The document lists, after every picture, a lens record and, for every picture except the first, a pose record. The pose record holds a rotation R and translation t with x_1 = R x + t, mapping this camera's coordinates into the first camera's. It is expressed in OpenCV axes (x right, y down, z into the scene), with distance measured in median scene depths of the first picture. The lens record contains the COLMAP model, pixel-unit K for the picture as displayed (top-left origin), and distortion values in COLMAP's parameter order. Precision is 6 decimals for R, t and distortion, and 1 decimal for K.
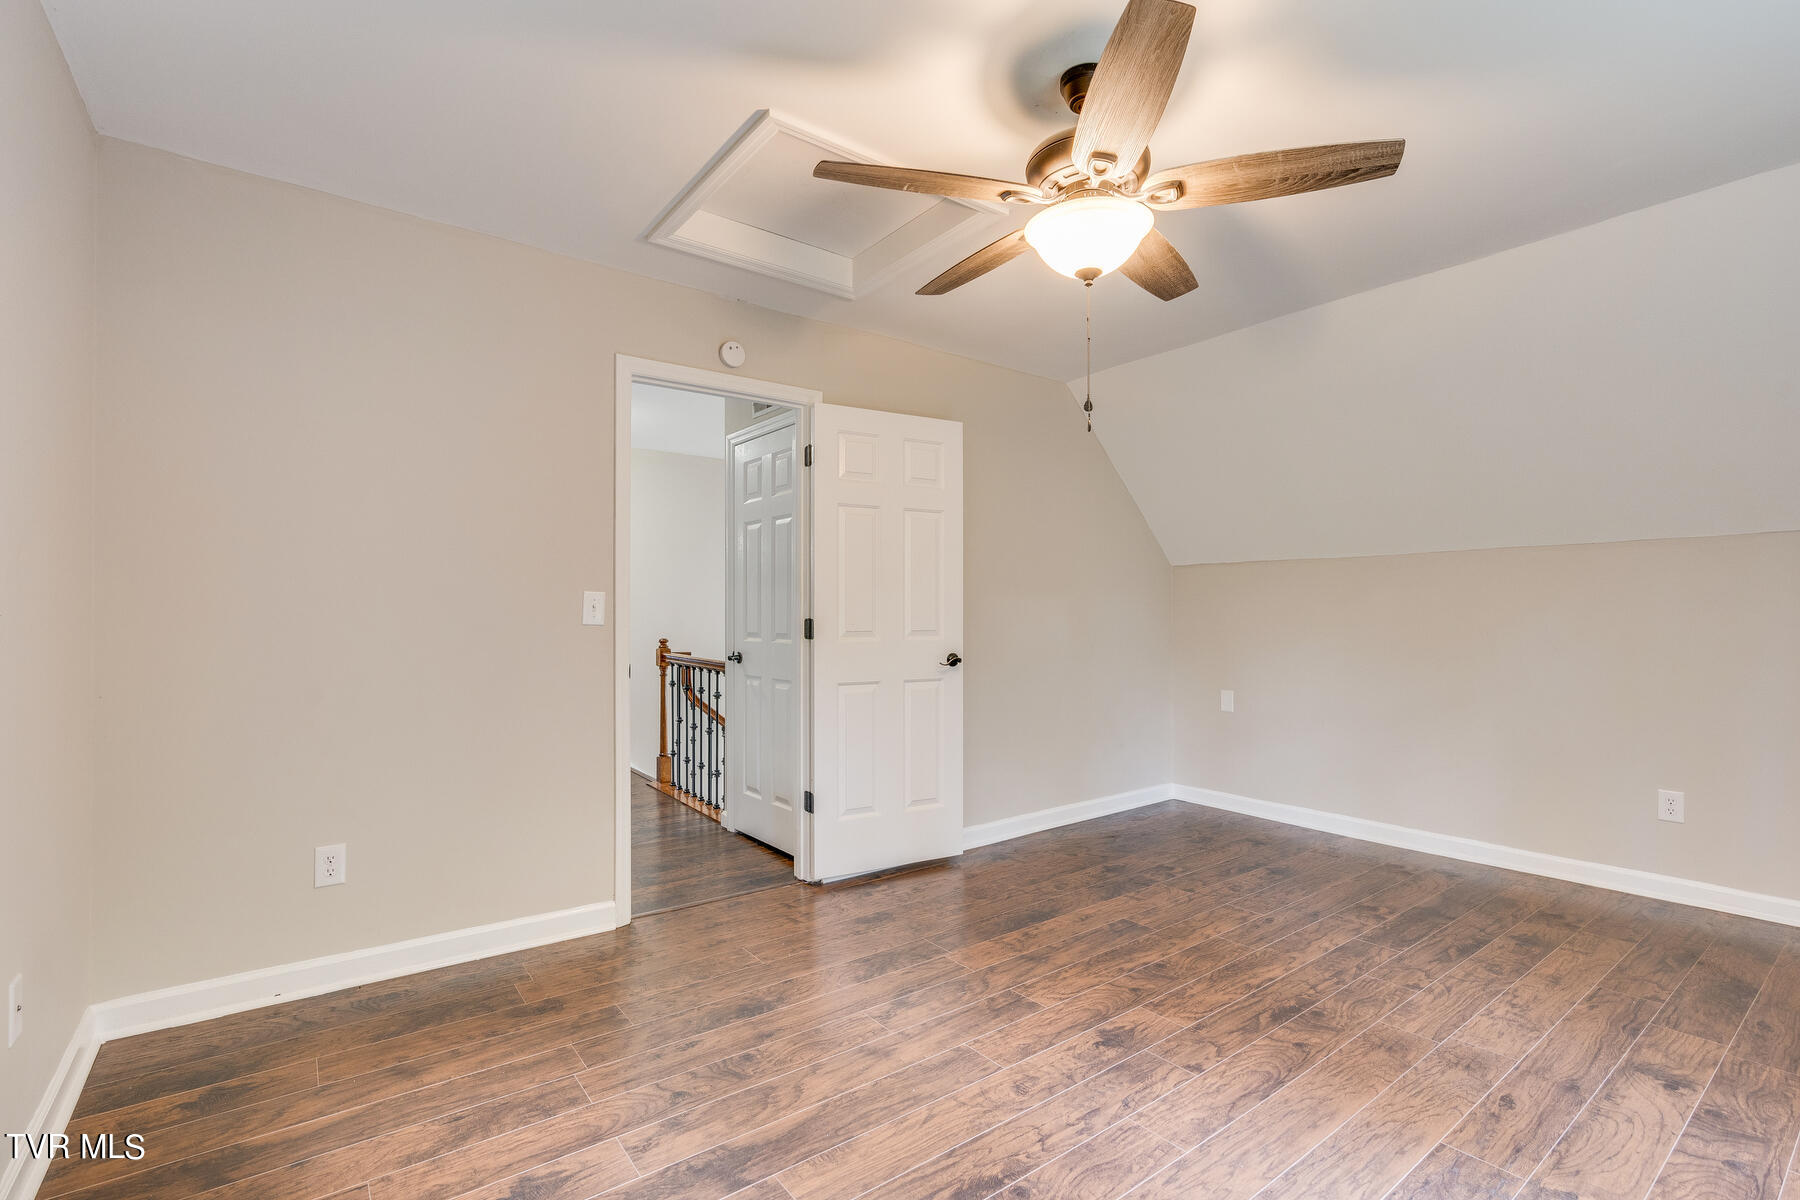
lens RADIAL K [[811.1, 0, 901.5], [0, 811.1, 608.3], [0, 0, 1]] dist [-0.008061, 0.002486]
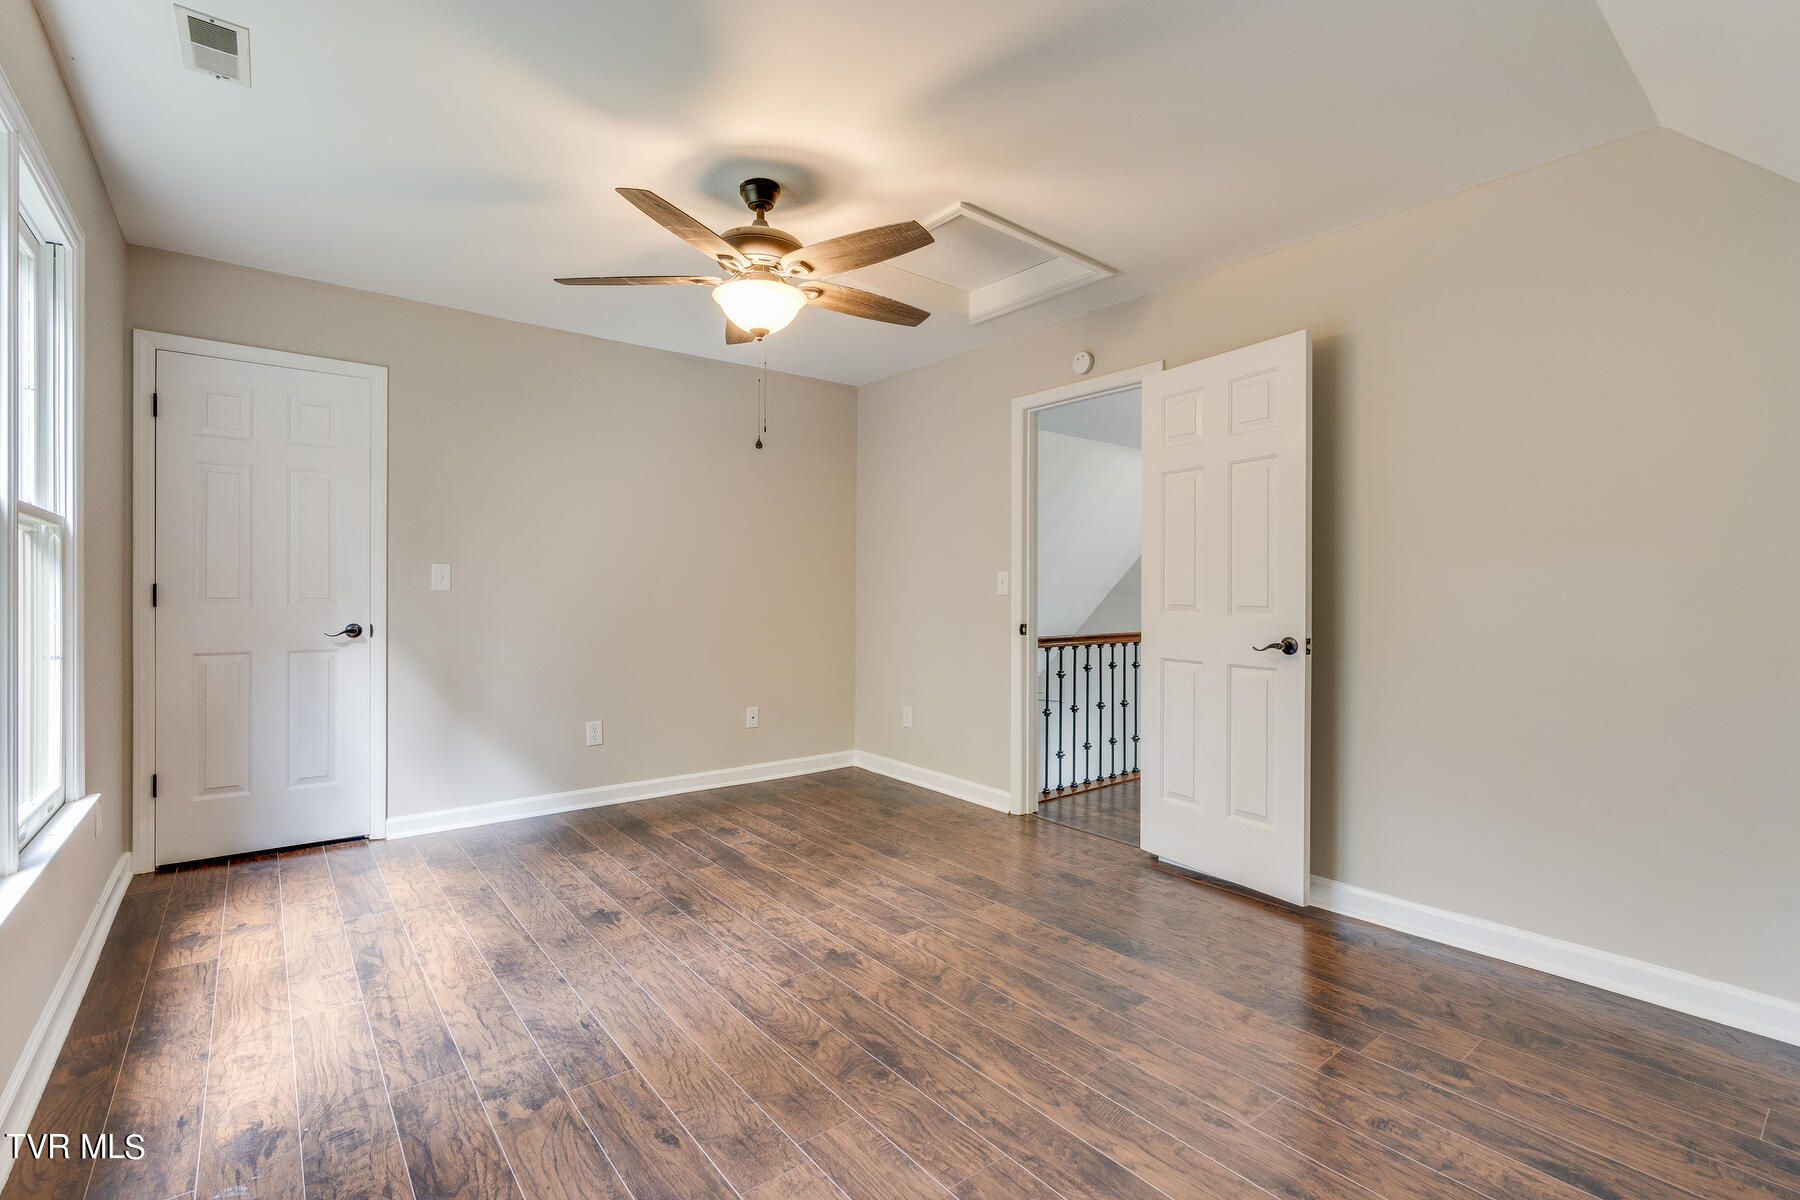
lens RADIAL K [[811.1, 0, 904.2], [0, 811.1, 597.7], [0, 0, 1]] dist [-0.008061, 0.002486]
pose [[0.028396, 0.007177, -0.999571, 1.324838], [0.005218, 0.999960, 0.007328, 0.017689], [0.999583, -0.005424, 0.028358, 1.004469]]
